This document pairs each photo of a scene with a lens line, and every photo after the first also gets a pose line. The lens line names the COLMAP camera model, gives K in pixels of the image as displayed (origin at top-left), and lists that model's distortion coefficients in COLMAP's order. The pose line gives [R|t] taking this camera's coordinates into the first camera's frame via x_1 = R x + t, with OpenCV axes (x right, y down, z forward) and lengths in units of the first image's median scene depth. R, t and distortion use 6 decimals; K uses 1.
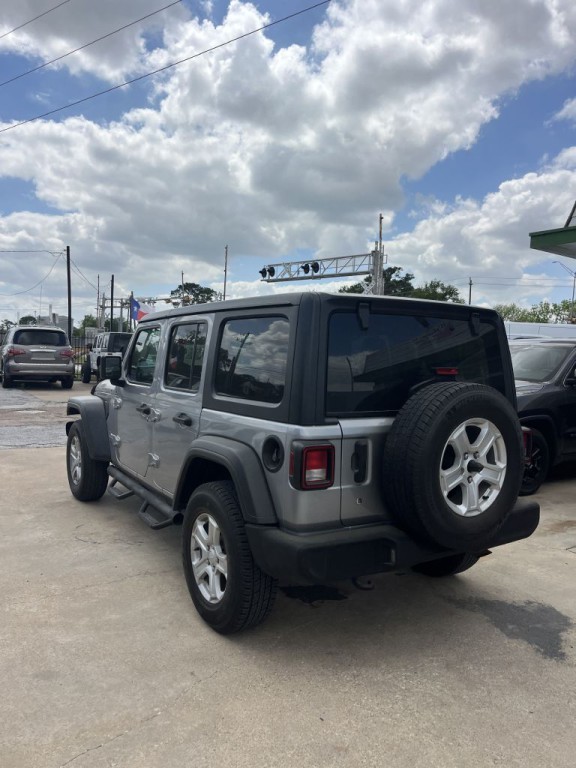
lens RADIAL K [[587.8, 0, 282.2], [0, 587.8, 378.1], [0, 0, 1]] dist [0.054682, -0.076590]
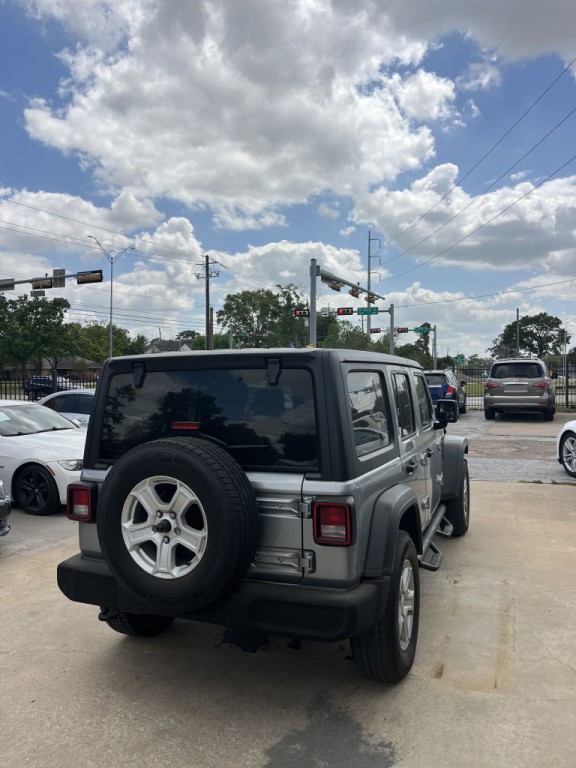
lens RADIAL K [[582.2, 0, 283.7], [0, 582.2, 366.4], [0, 0, 1]] dist [0.066641, -0.095432]
pose [[0.570043, -0.053352, -0.819881, 0.818373], [-0.001469, 0.997822, -0.065952, -0.032780], [0.821613, 0.038800, 0.568723, 0.397150]]
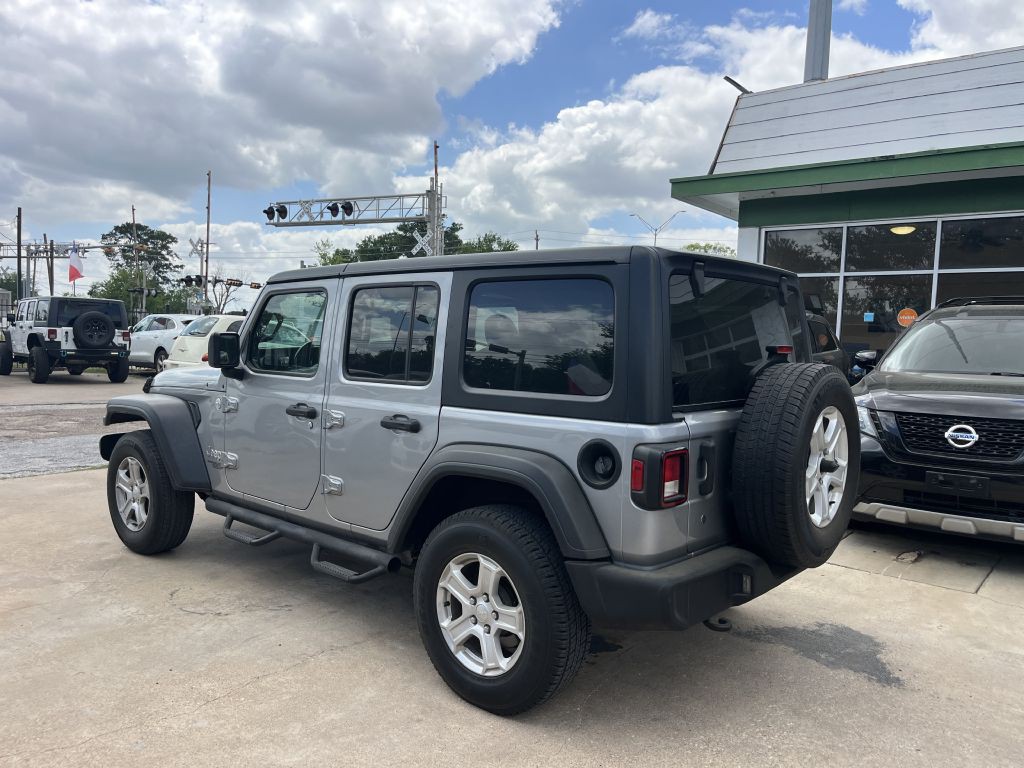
lens RADIAL K [[783.7, 0, 522.2], [0, 783.7, 387.5], [0, 0, 1]] dist [0.054682, -0.076590]
pose [[0.954240, -0.026729, 0.297845, -0.262345], [0.016504, 0.999187, 0.036794, -0.004003], [-0.298586, -0.030195, 0.953905, 0.060713]]
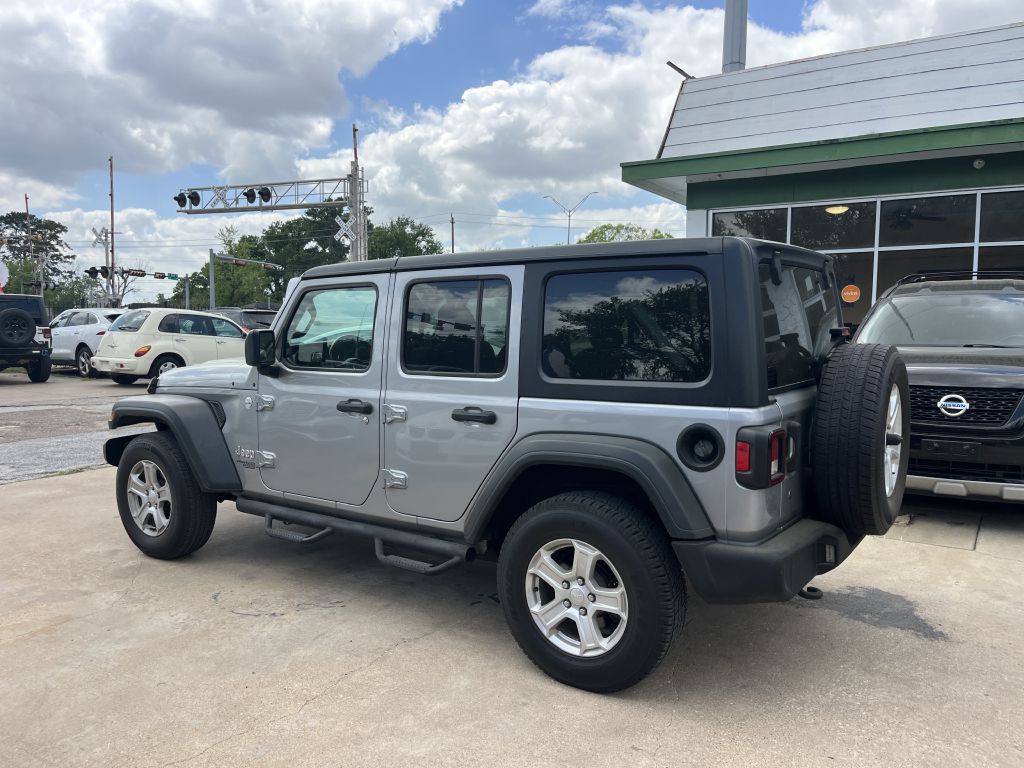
lens RADIAL K [[783.7, 0, 513.0], [0, 783.7, 389.0], [0, 0, 1]] dist [0.054682, -0.076590]
pose [[0.919008, -0.068839, 0.388182, -0.417772], [0.047848, 0.996834, 0.063496, -0.016921], [-0.391324, -0.039780, 0.919393, 0.101117]]
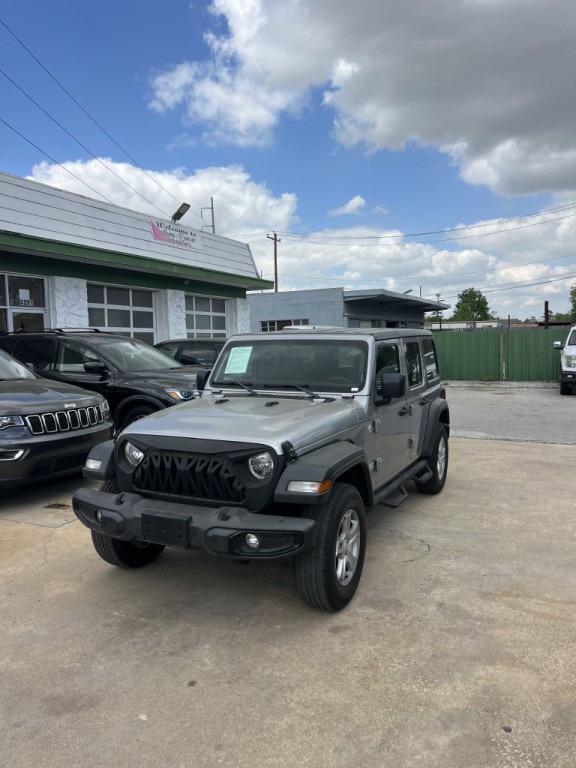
lens RADIAL K [[582.2, 0, 286.3], [0, 582.2, 384.9], [0, 0, 1]] dist [0.066641, -0.095432]
pose [[-0.531960, -0.095881, 0.841324, -1.136891], [0.030493, 0.990755, 0.132191, -0.174330], [-0.846220, 0.095975, -0.524118, 1.862361]]
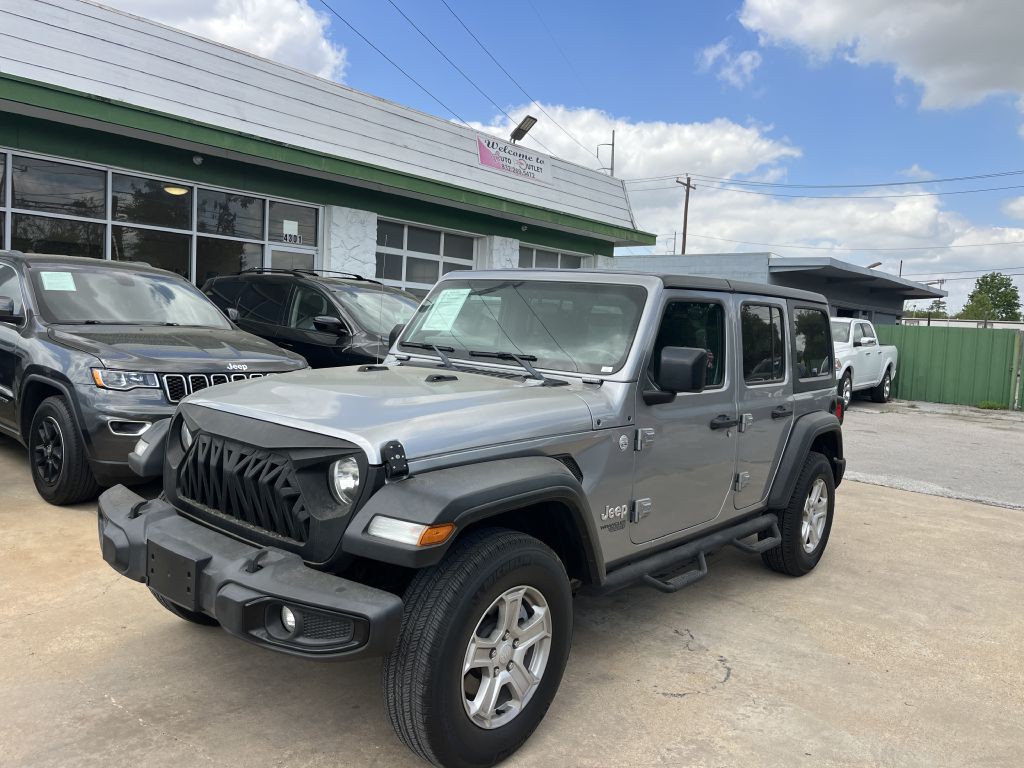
lens RADIAL K [[776.3, 0, 512.4], [0, 776.3, 383.3], [0, 0, 1]] dist [0.066641, -0.095432]
pose [[-0.309396, -0.134169, 0.941421, -1.021456], [-0.029675, 0.990877, 0.131465, -0.107957], [-0.950470, 0.012738, -0.310554, 1.532133]]
